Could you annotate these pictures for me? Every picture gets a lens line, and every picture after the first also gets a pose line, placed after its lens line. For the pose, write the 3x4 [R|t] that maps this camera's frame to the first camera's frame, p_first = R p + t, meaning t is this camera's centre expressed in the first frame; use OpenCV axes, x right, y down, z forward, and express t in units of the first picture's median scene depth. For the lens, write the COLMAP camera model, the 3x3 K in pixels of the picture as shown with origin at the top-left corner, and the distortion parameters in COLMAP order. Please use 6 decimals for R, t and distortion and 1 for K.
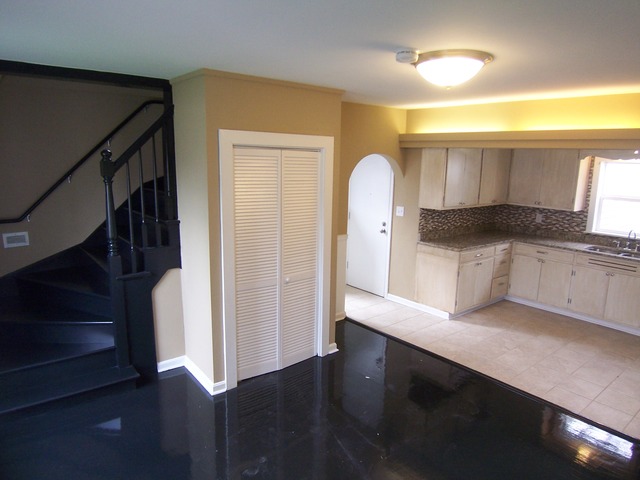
lens RADIAL K [[430.7, 0, 320.4], [0, 430.7, 243.3], [0, 0, 1]] dist [-0.002533, -0.050746]
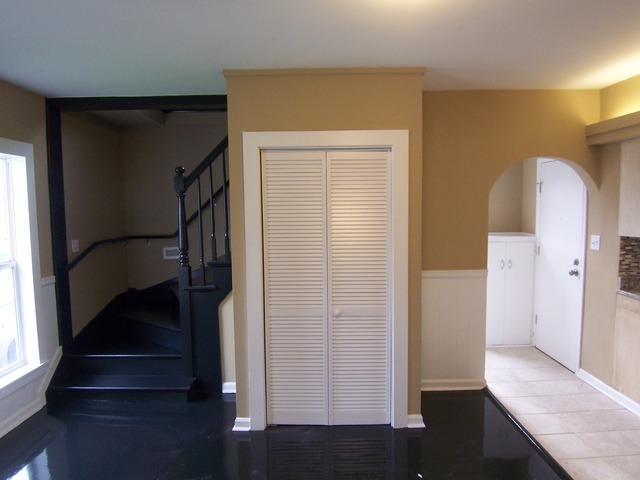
lens RADIAL K [[430.7, 0, 320.4], [0, 430.7, 243.3], [0, 0, 1]] dist [-0.002533, -0.050746]
pose [[0.772573, 0.021591, -0.634559, 0.281880], [-0.091007, 0.992867, -0.077019, 0.014876], [0.628370, 0.117252, 0.769028, 0.250359]]
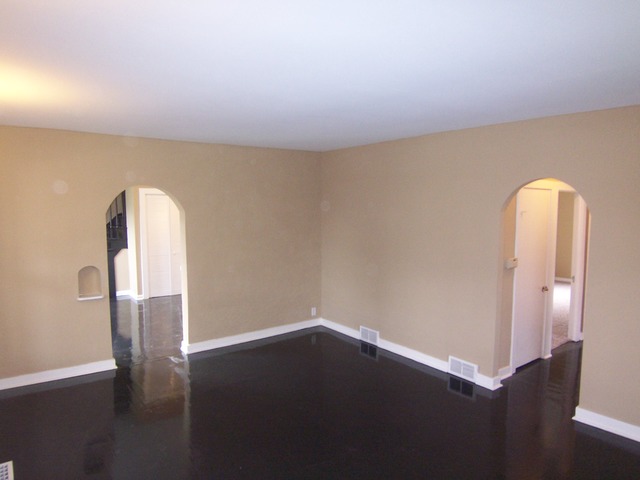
lens RADIAL K [[430.7, 0, 320.4], [0, 430.7, 243.3], [0, 0, 1]] dist [-0.002533, -0.050746]
pose [[0.999565, -0.019890, -0.021779, 0.518134], [0.017484, 0.994259, -0.105567, 0.201797], [0.023754, 0.105140, 0.994174, -0.854346]]
